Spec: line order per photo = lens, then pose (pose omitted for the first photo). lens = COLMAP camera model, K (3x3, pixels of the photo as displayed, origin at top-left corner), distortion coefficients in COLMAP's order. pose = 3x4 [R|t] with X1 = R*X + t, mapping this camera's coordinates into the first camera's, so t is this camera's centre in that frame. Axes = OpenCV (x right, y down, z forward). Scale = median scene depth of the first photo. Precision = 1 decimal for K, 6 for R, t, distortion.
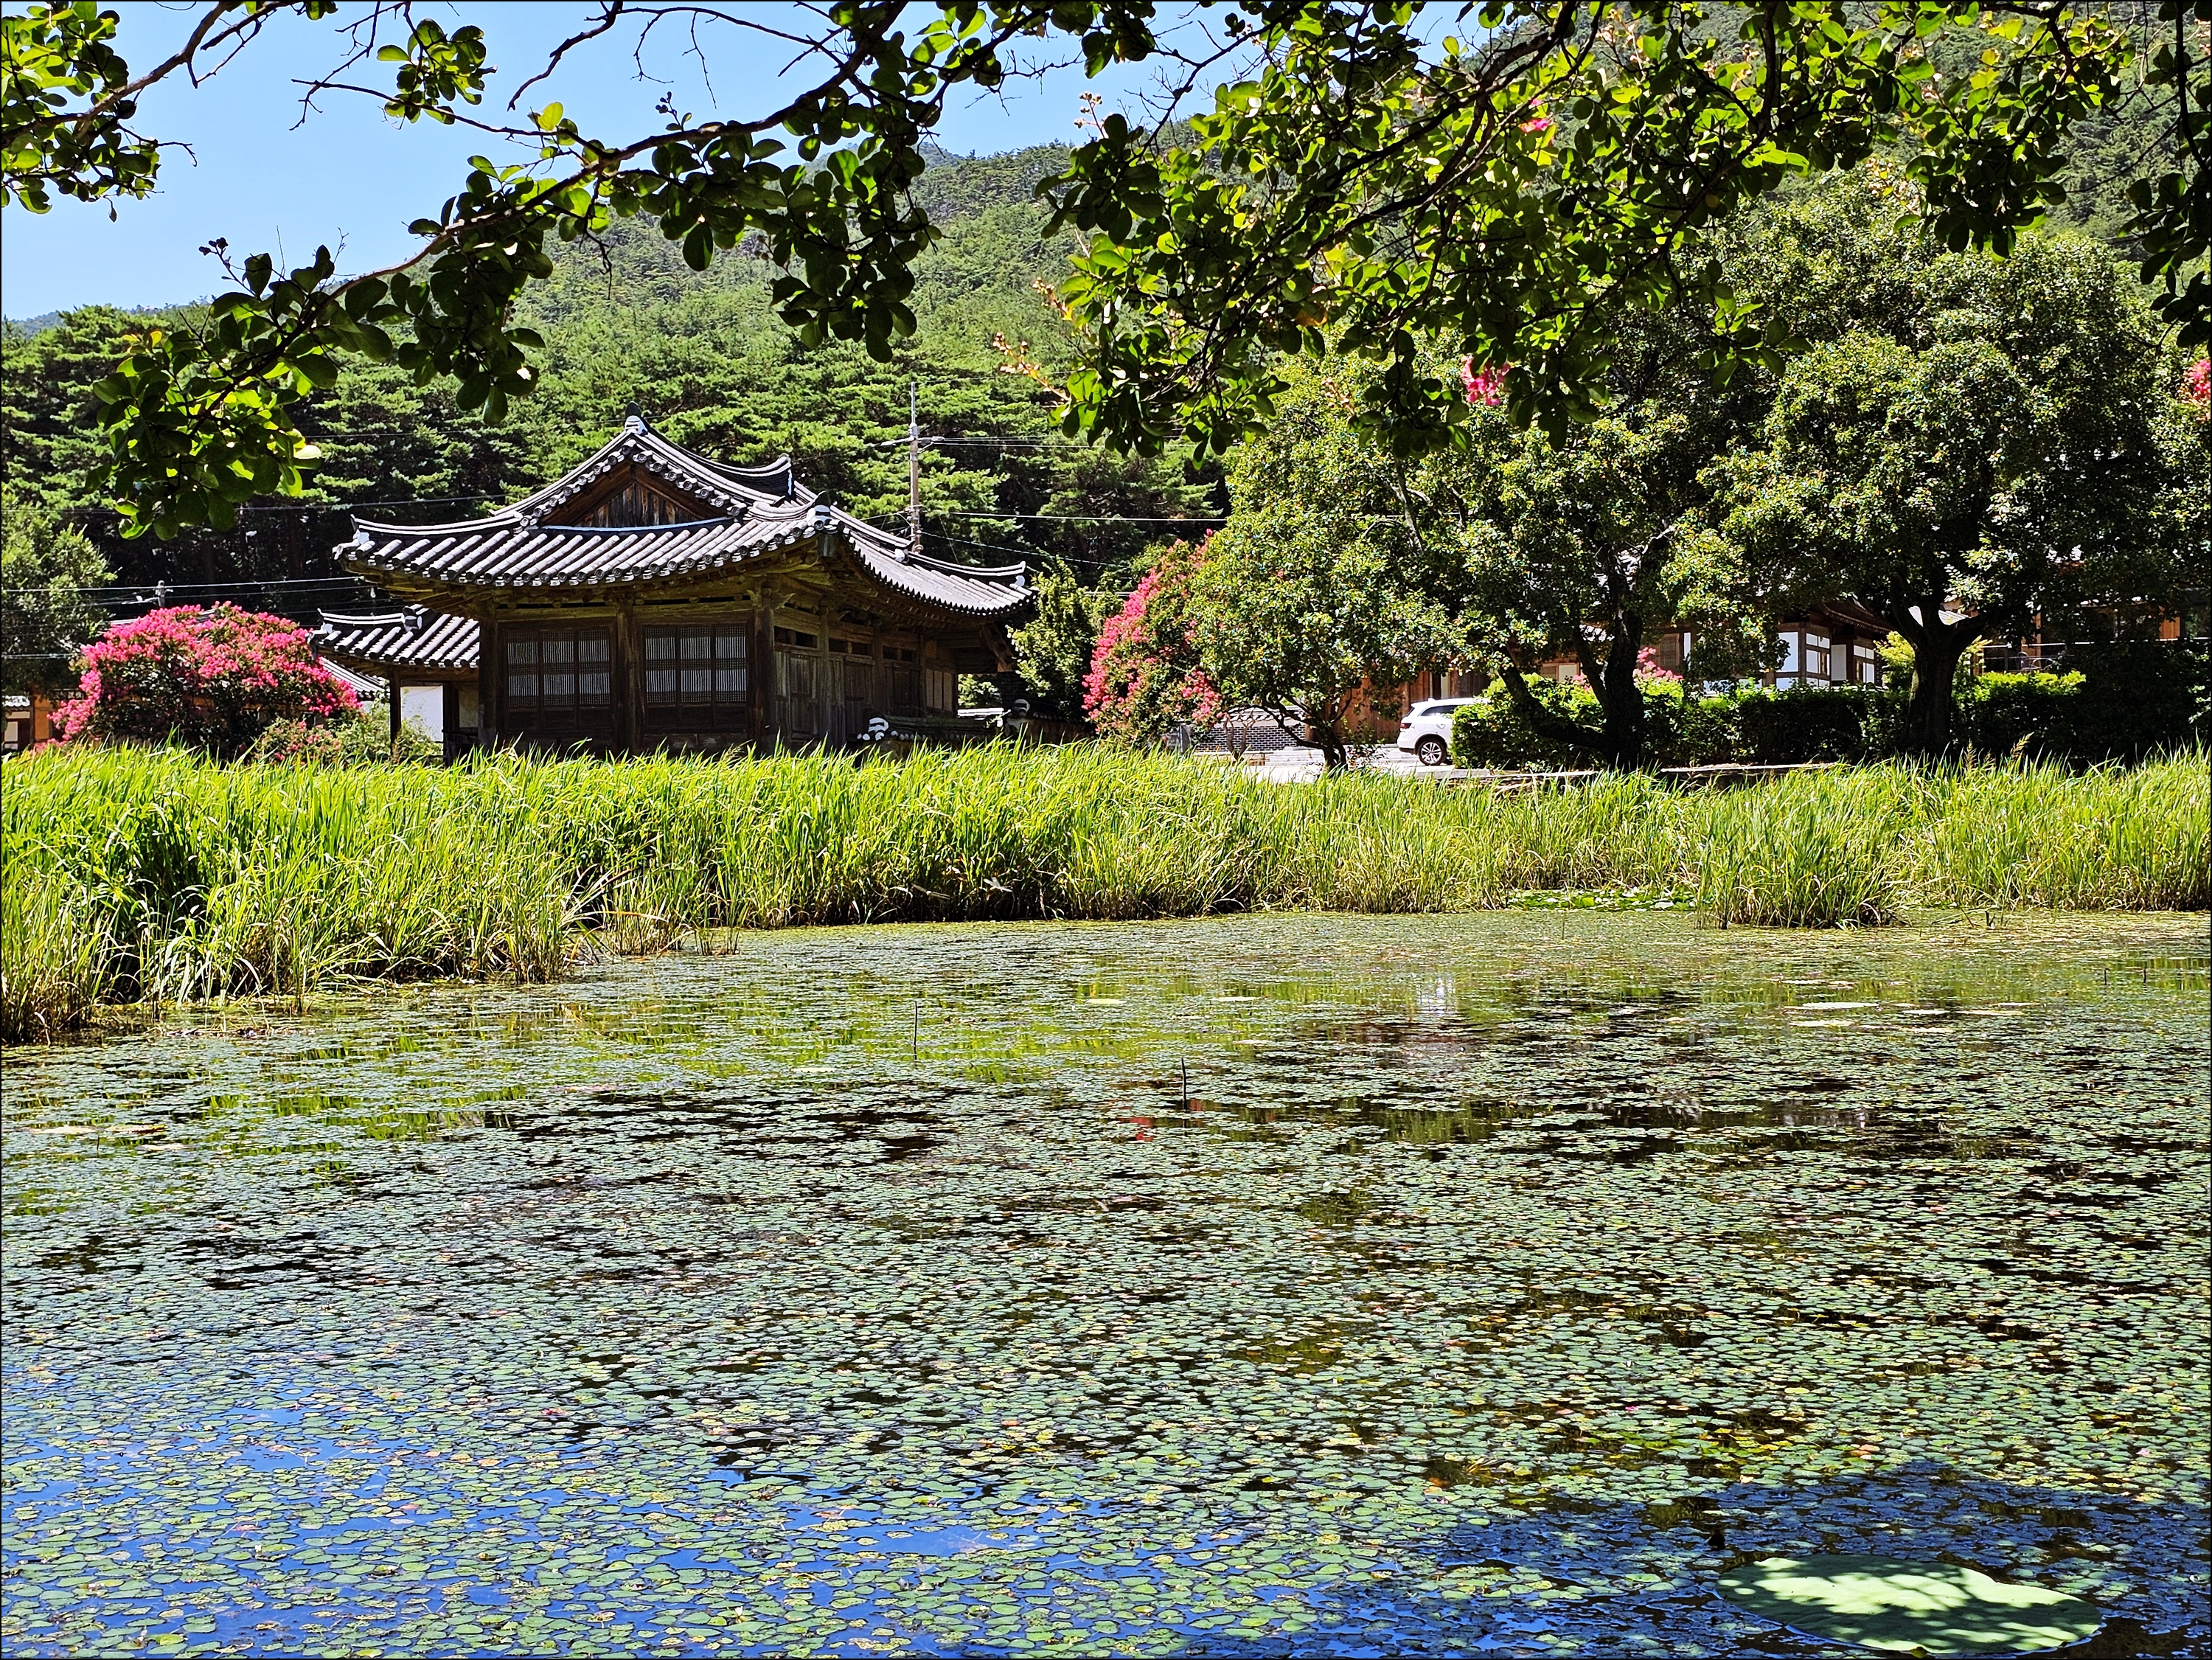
lens RADIAL K [[2929.5, 0, 1066.6], [0, 2929.5, 833.3], [0, 0, 1]] dist [0.219211, -0.775997]
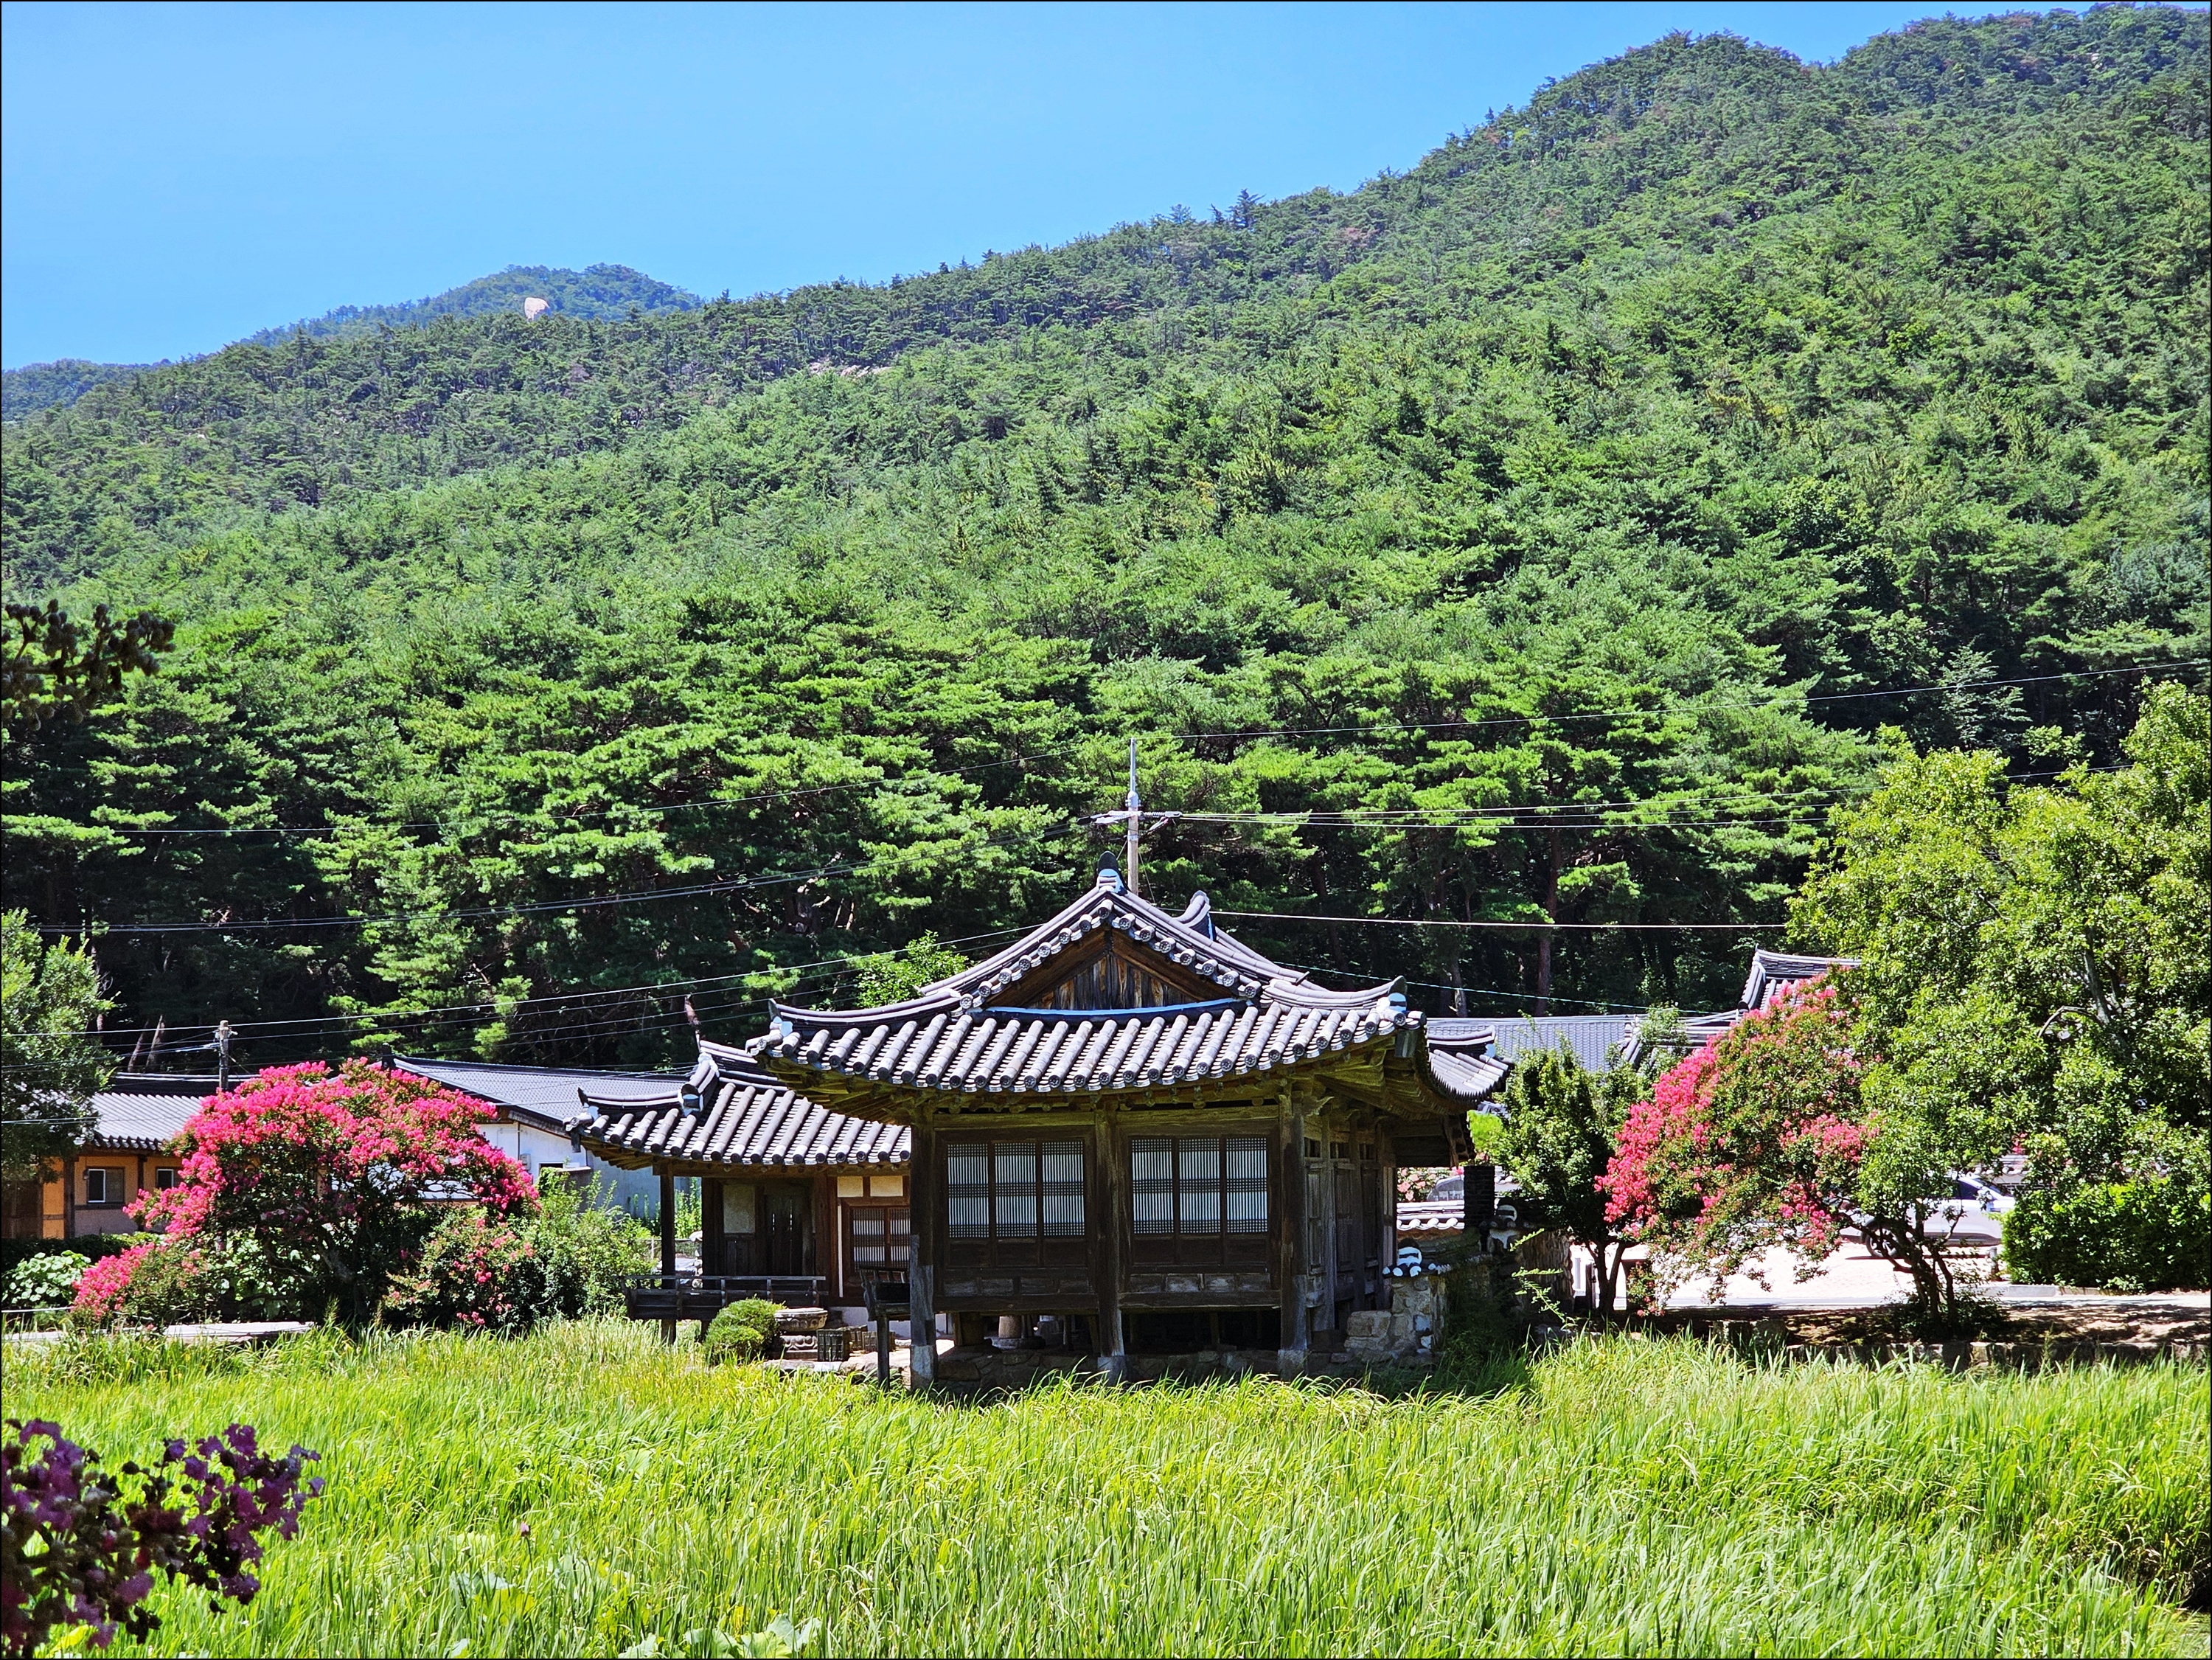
lens RADIAL K [[4237.2, 0, 1069.3], [0, 4237.2, 886.6], [0, 0, 1]] dist [-0.455974, 6.267839]
pose [[0.997577, 0.001635, 0.069552, -0.298515], [0.004008, 0.996713, -0.080919, -0.056786], [-0.069456, 0.081002, 0.994291, -0.164156]]
